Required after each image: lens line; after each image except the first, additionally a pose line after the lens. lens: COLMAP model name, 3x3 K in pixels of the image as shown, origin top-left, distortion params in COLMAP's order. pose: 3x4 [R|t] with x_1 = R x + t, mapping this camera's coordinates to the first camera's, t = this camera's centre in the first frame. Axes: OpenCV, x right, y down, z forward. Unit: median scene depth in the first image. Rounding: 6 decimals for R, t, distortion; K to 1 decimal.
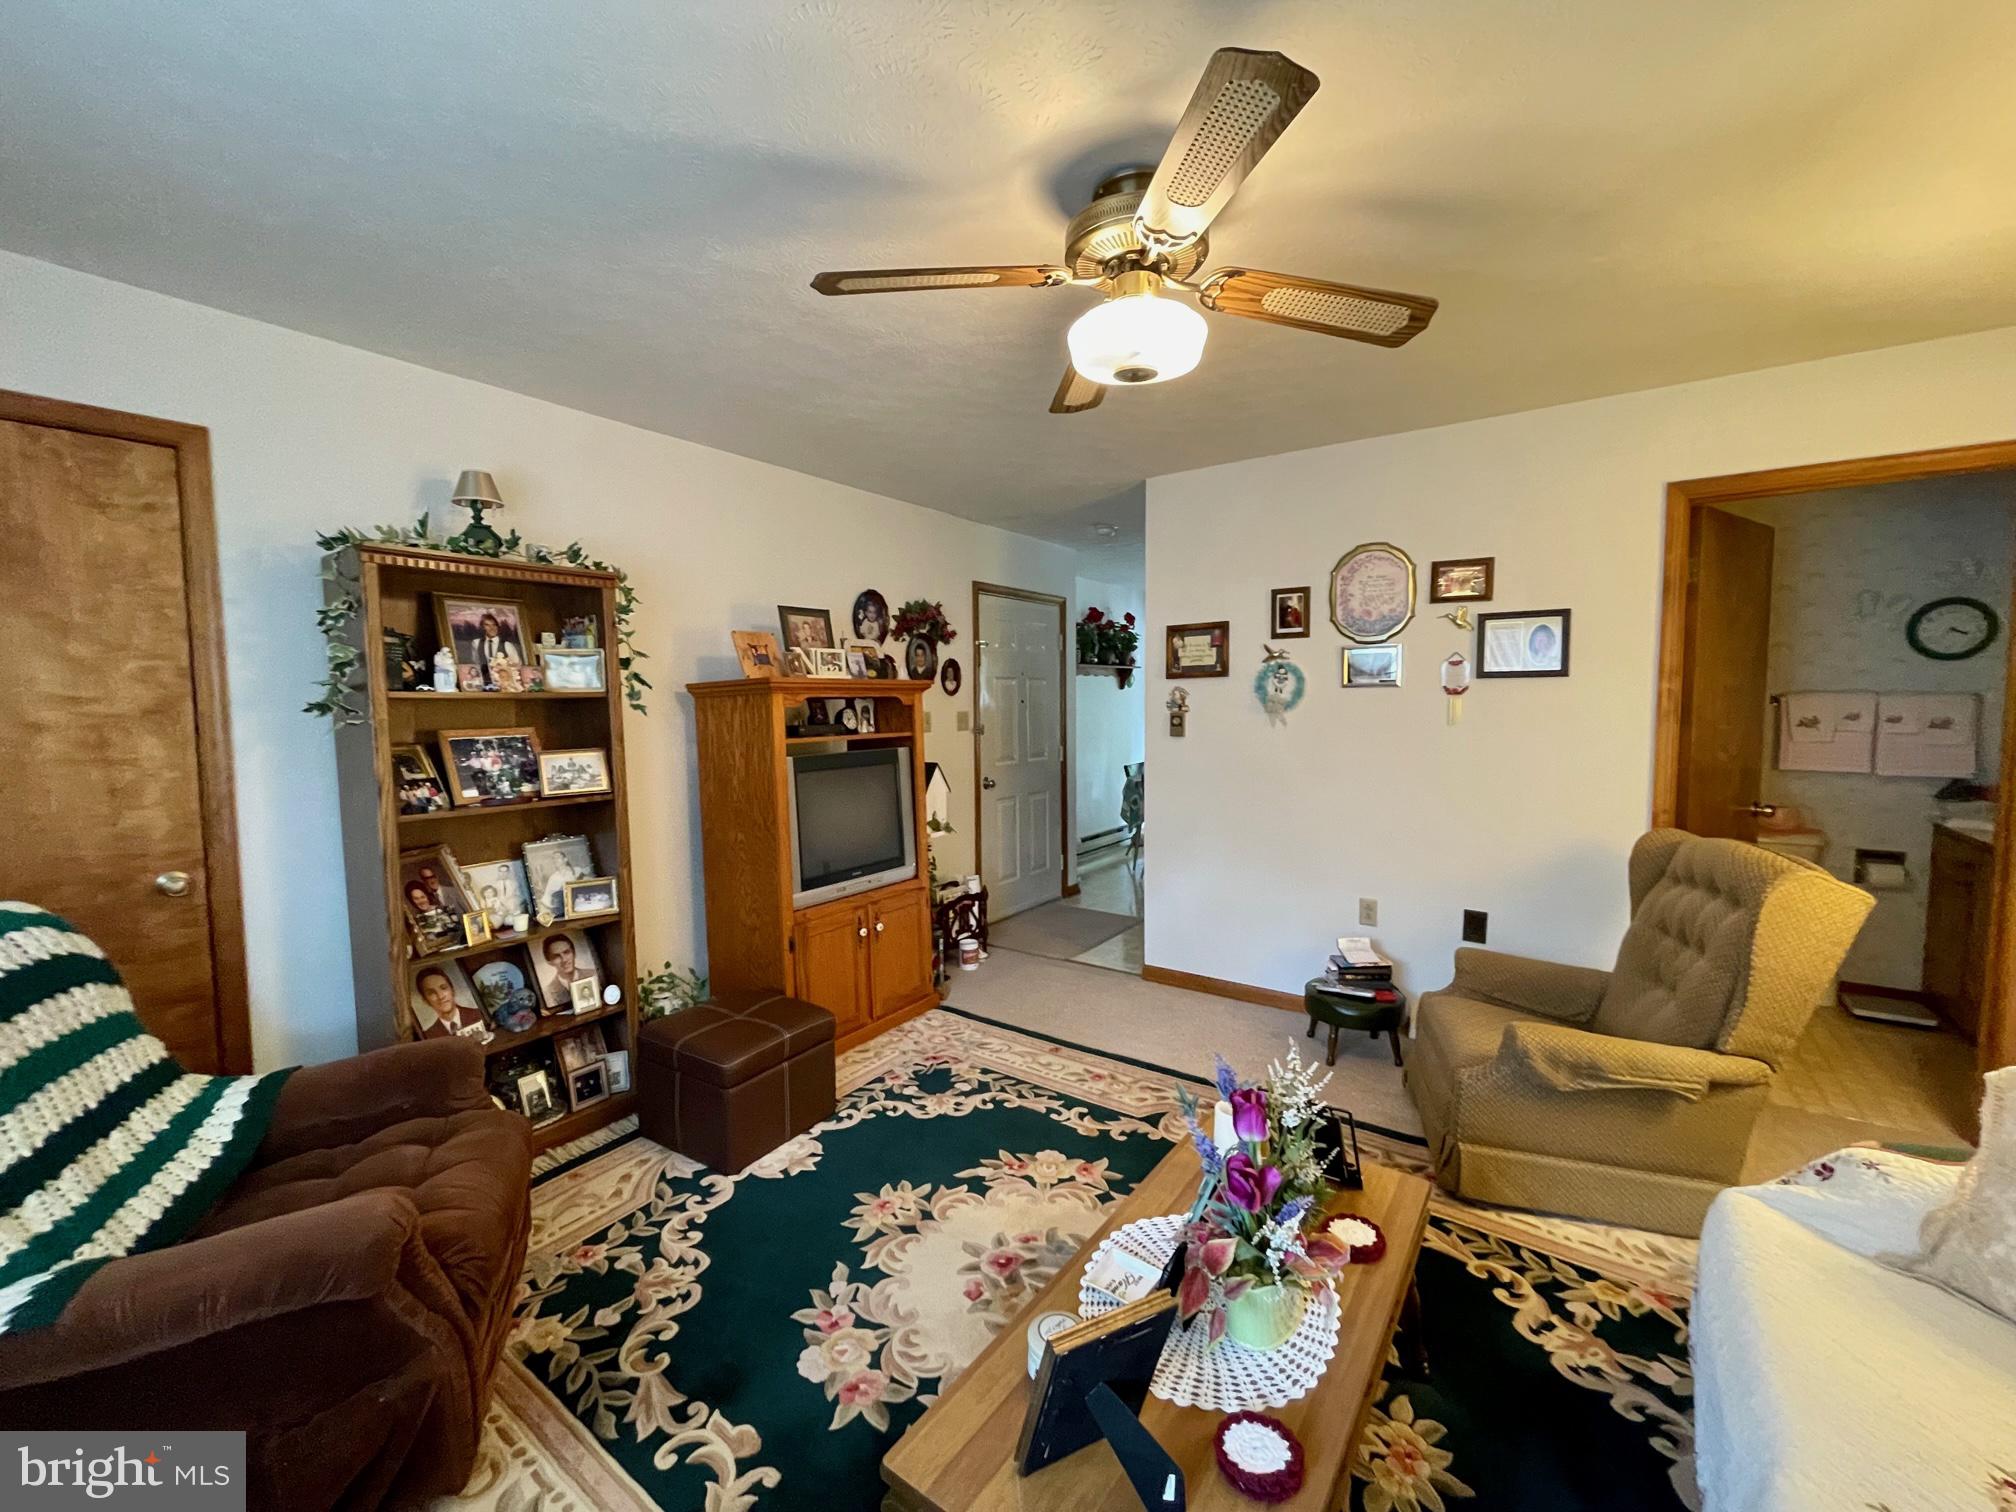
lens RADIAL K [[822.1, 0, 995.5], [0, 822.1, 759.2], [0, 0, 1]] dist [-0.005198, -0.000588]
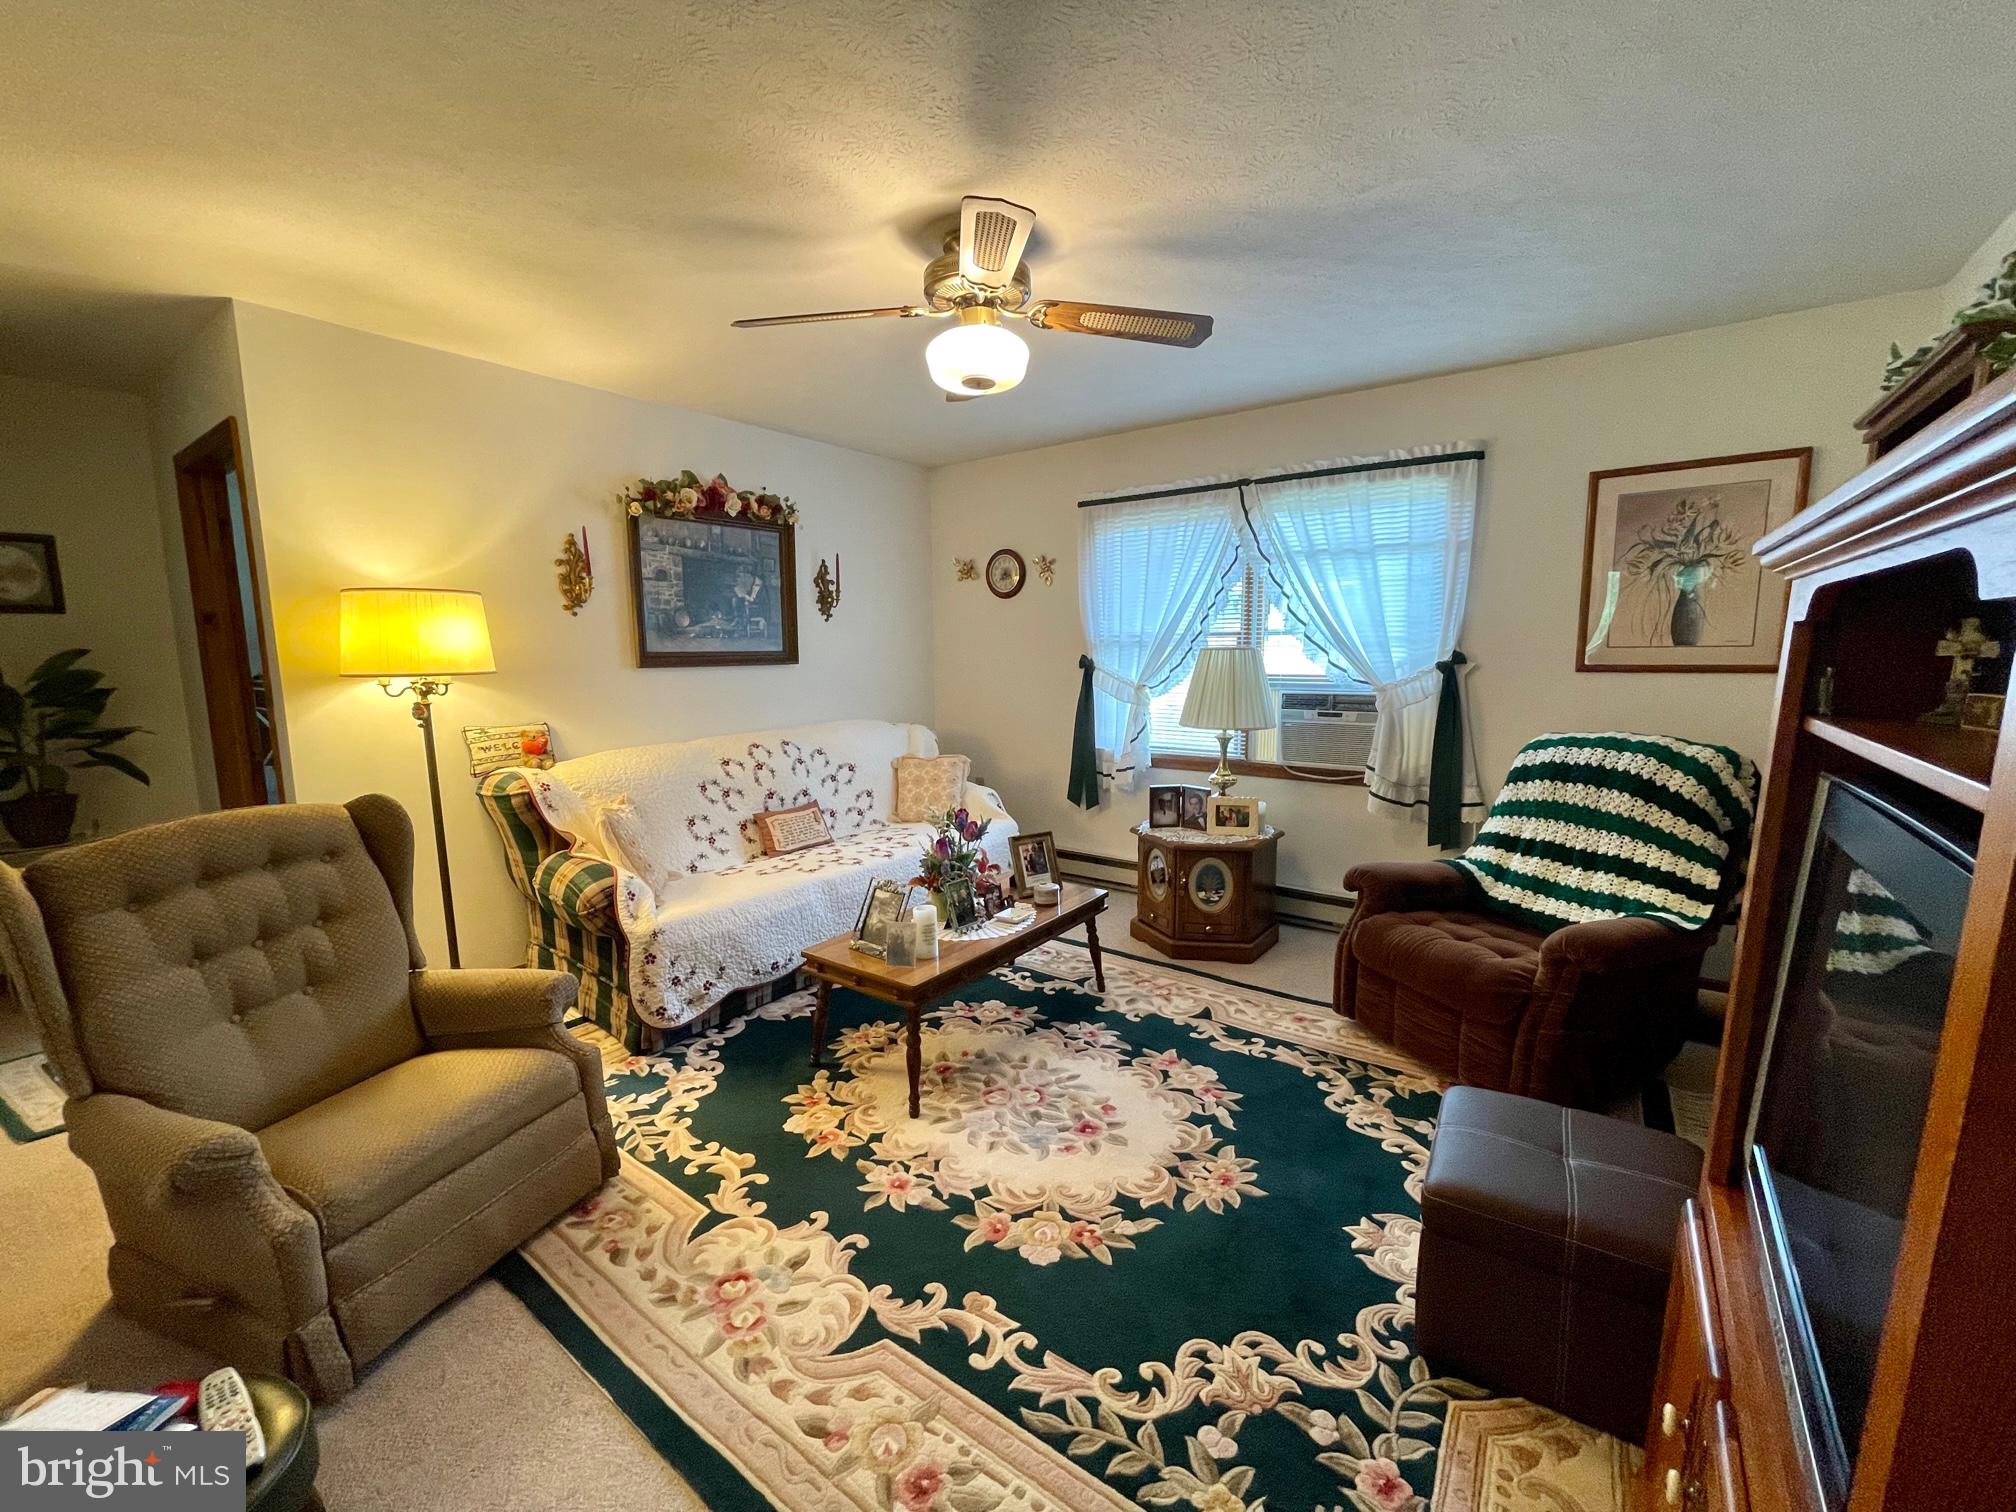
lens RADIAL K [[822.1, 0, 986.3], [0, 822.1, 769.4], [0, 0, 1]] dist [-0.005198, -0.000588]
pose [[-0.999386, 0.010912, 0.033291, 0.085445], [0.018001, 0.975160, 0.220768, -0.099844], [-0.030055, 0.221231, -0.974758, 1.603017]]
